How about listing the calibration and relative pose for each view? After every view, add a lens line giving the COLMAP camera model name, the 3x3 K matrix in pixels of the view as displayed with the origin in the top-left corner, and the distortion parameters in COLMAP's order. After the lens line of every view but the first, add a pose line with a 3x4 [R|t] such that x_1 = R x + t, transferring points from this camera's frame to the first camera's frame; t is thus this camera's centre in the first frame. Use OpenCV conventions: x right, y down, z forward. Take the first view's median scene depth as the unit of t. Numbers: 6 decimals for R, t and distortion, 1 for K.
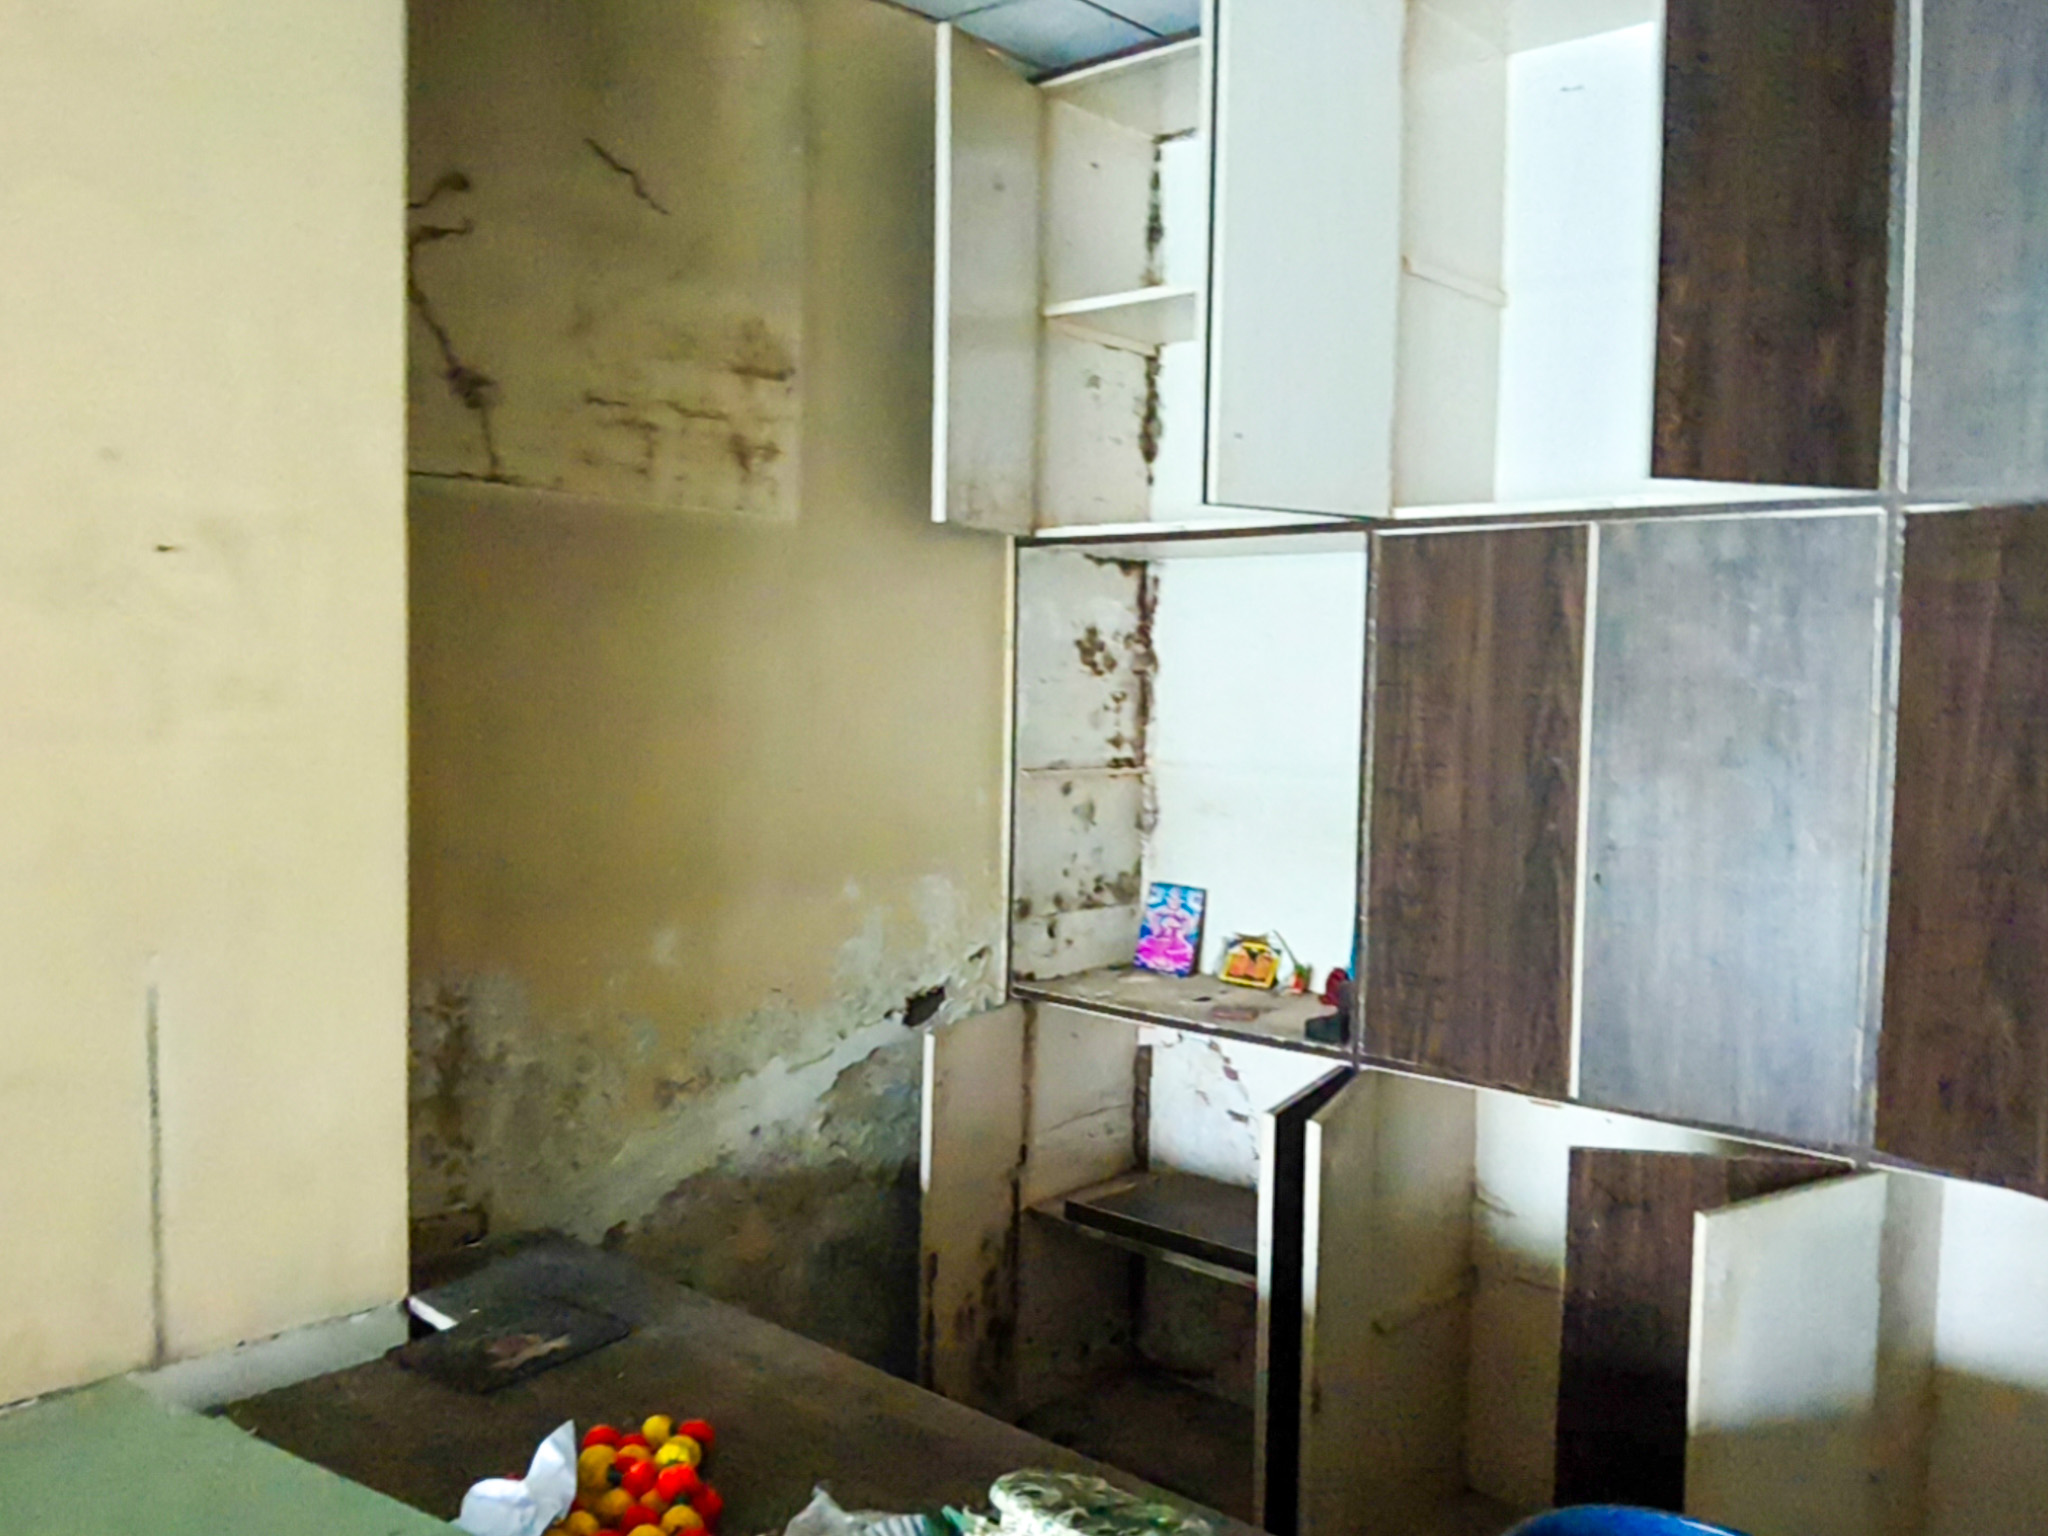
lens RADIAL K [[1679.7, 0, 1020.9], [0, 1679.7, 762.8], [0, 0, 1]] dist [0.001513, -0.055428]
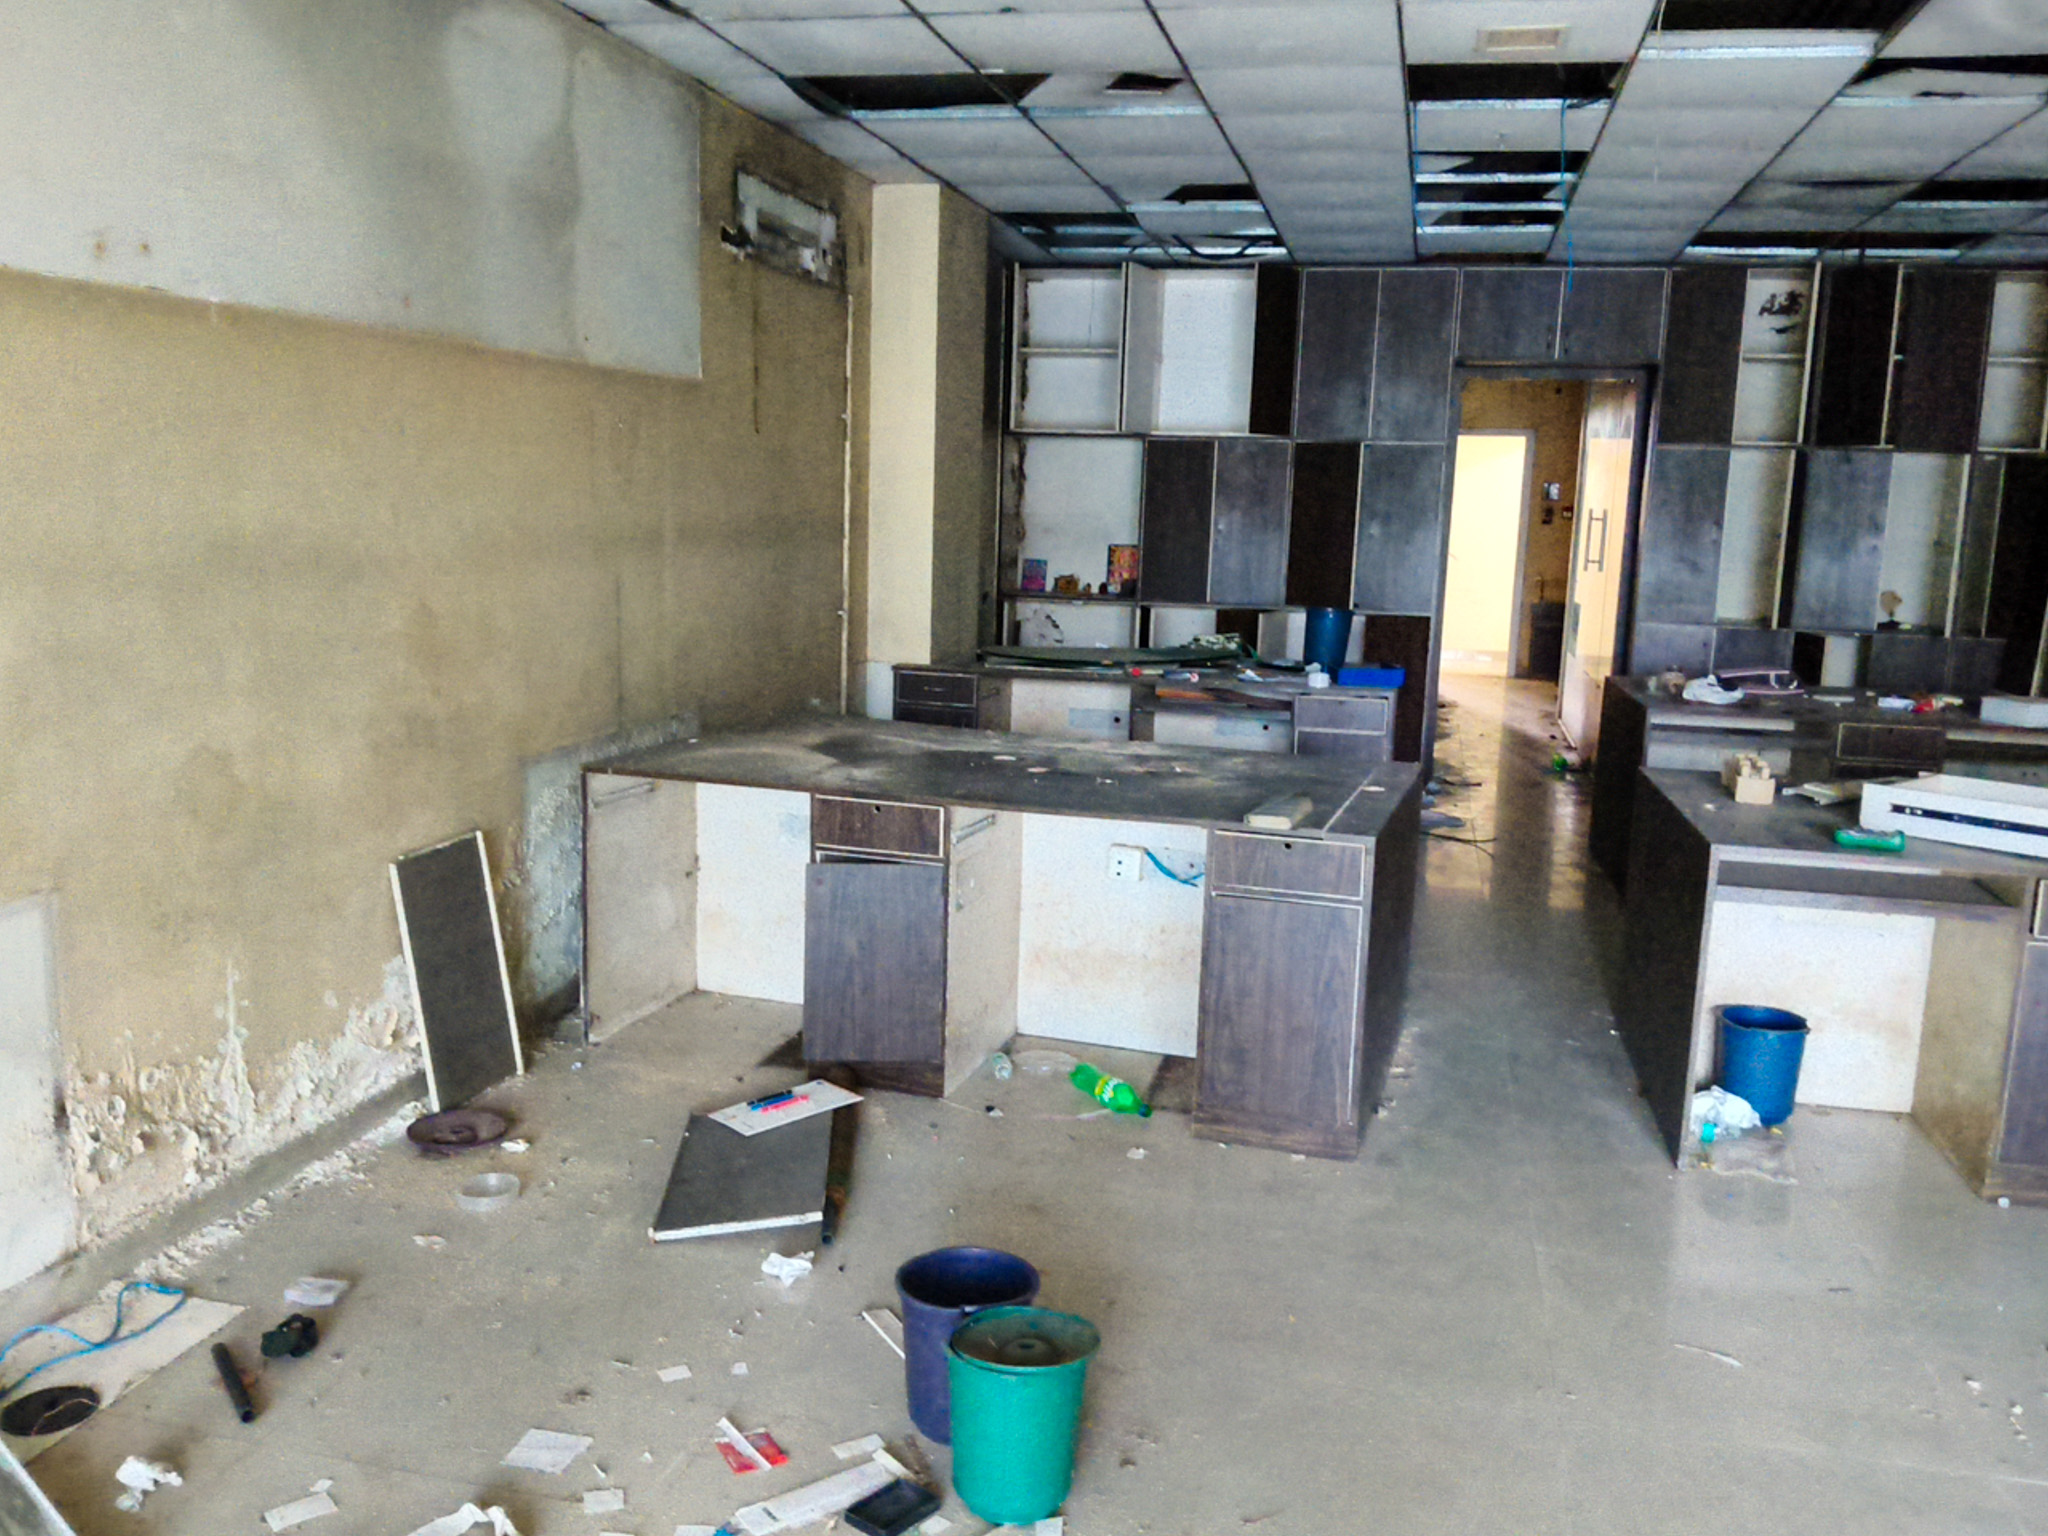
lens RADIAL K [[1649.9, 0, 1021.7], [0, 1649.9, 771.6], [0, 0, 1]] dist [0.093574, -0.198942]
pose [[0.874750, -0.071745, 0.479234, -1.544326], [0.012749, 0.992044, 0.125245, 0.096592], [-0.484407, -0.103449, 0.868705, -1.706624]]
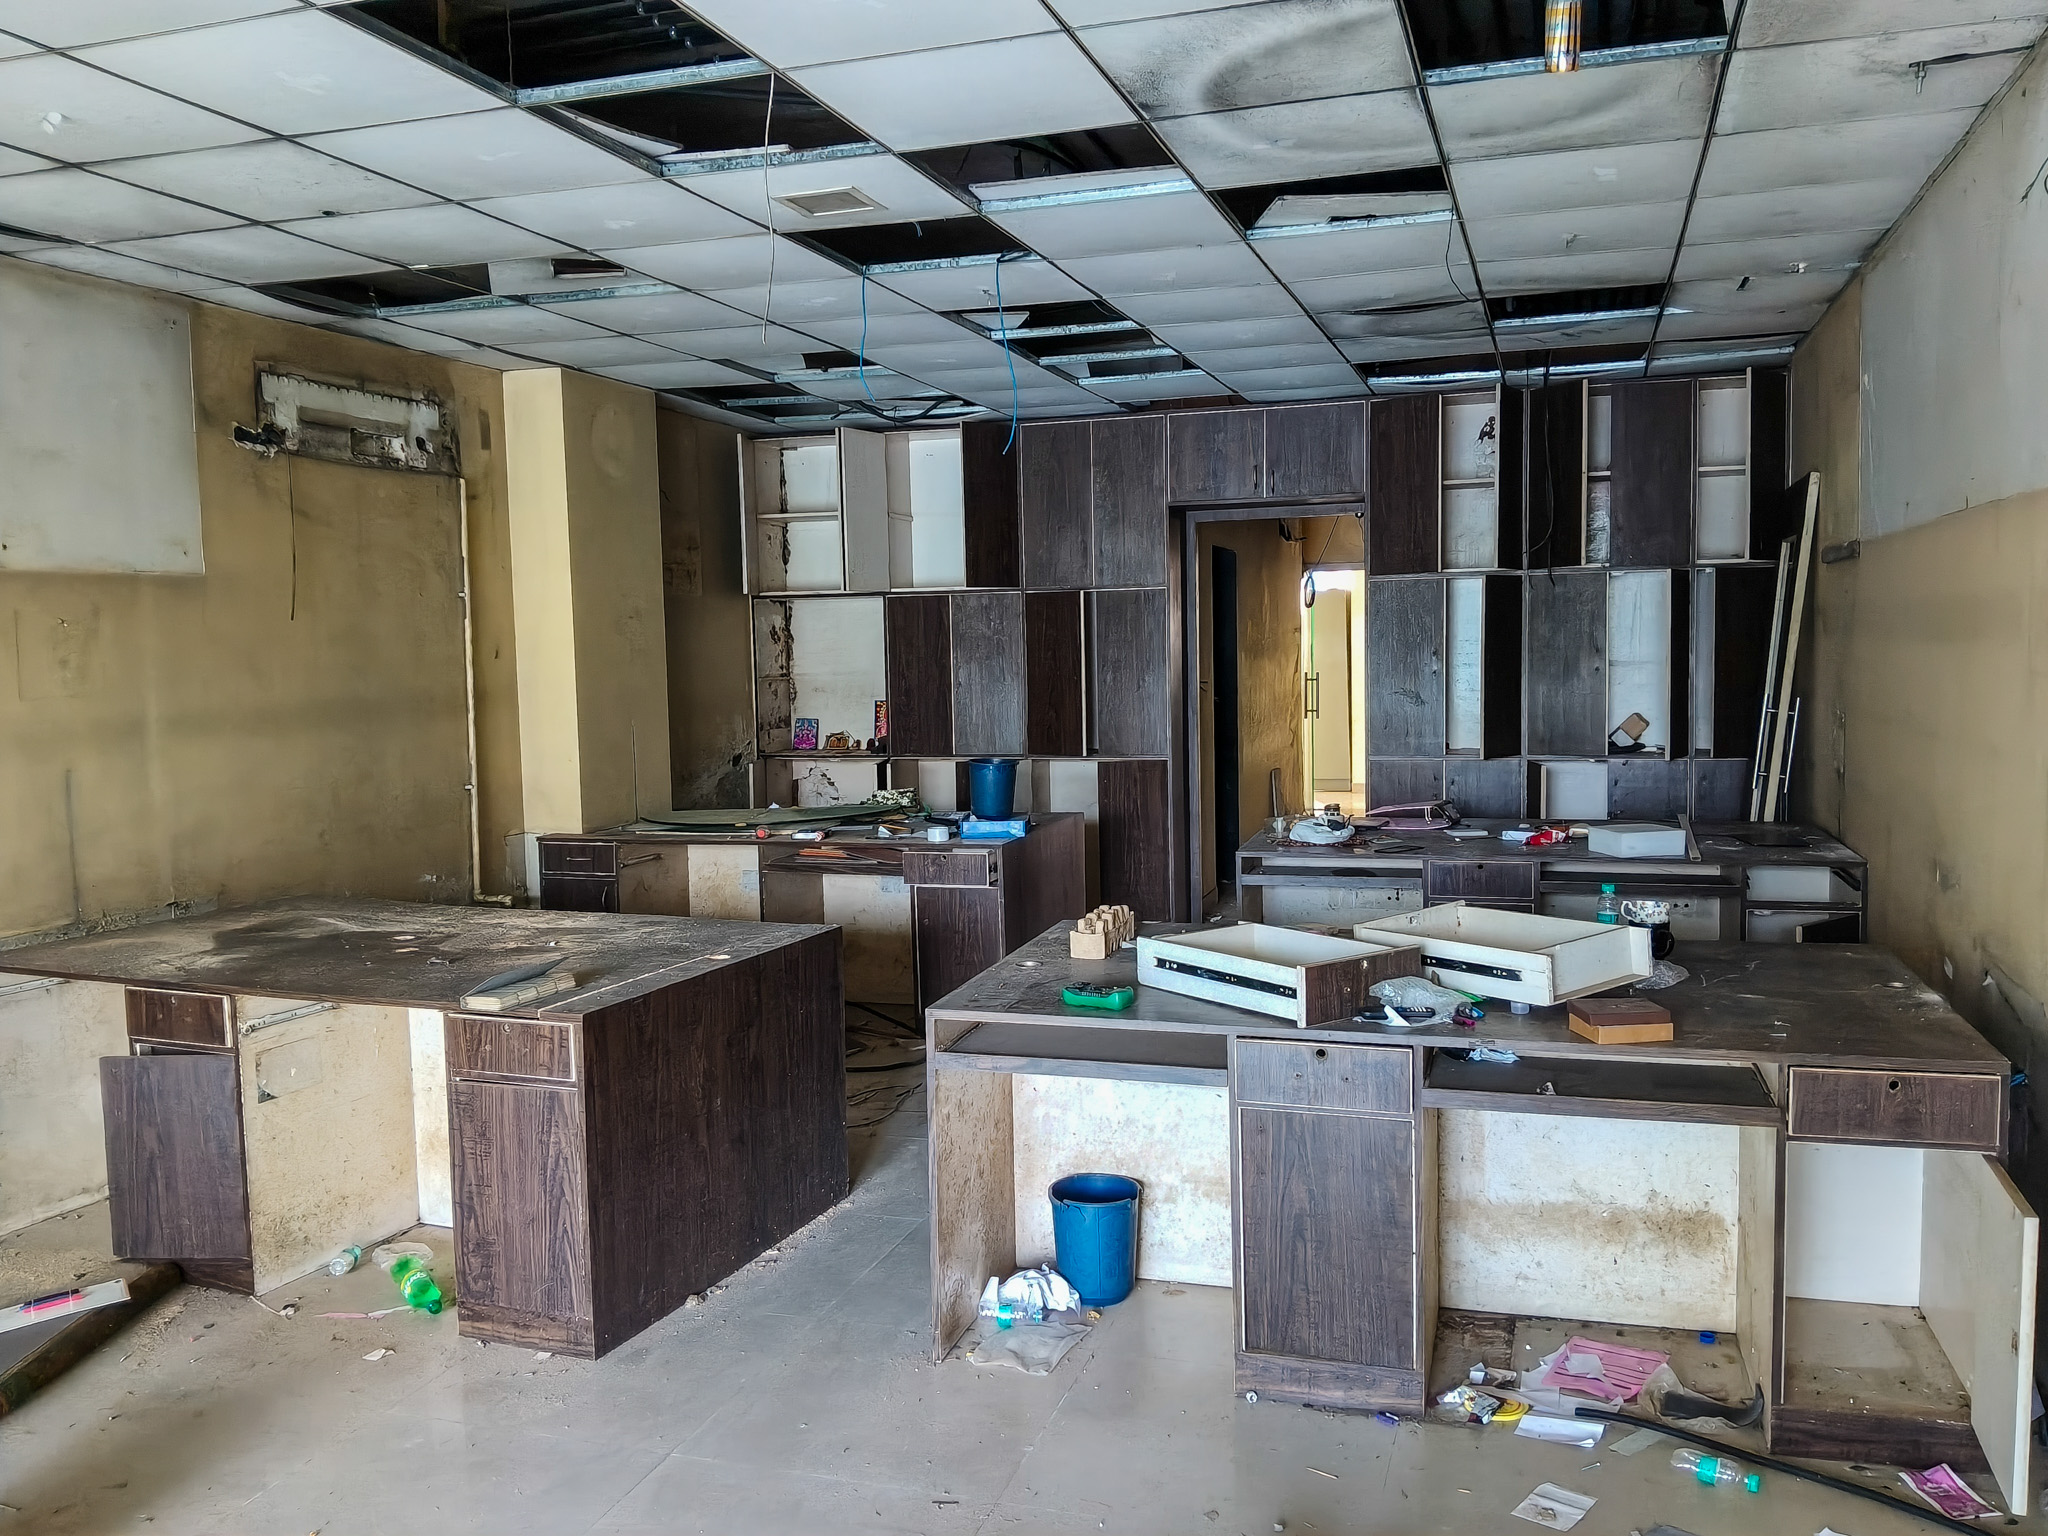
lens RADIAL K [[1651.8, 0, 1024.0], [0, 1651.8, 768.0], [0, 0, 1]] dist [0.120858, -0.292825]
pose [[0.910035, -0.068911, 0.408764, -0.864194], [0.060855, 0.997611, 0.032699, 0.106610], [-0.410040, -0.004882, 0.912054, -2.012895]]
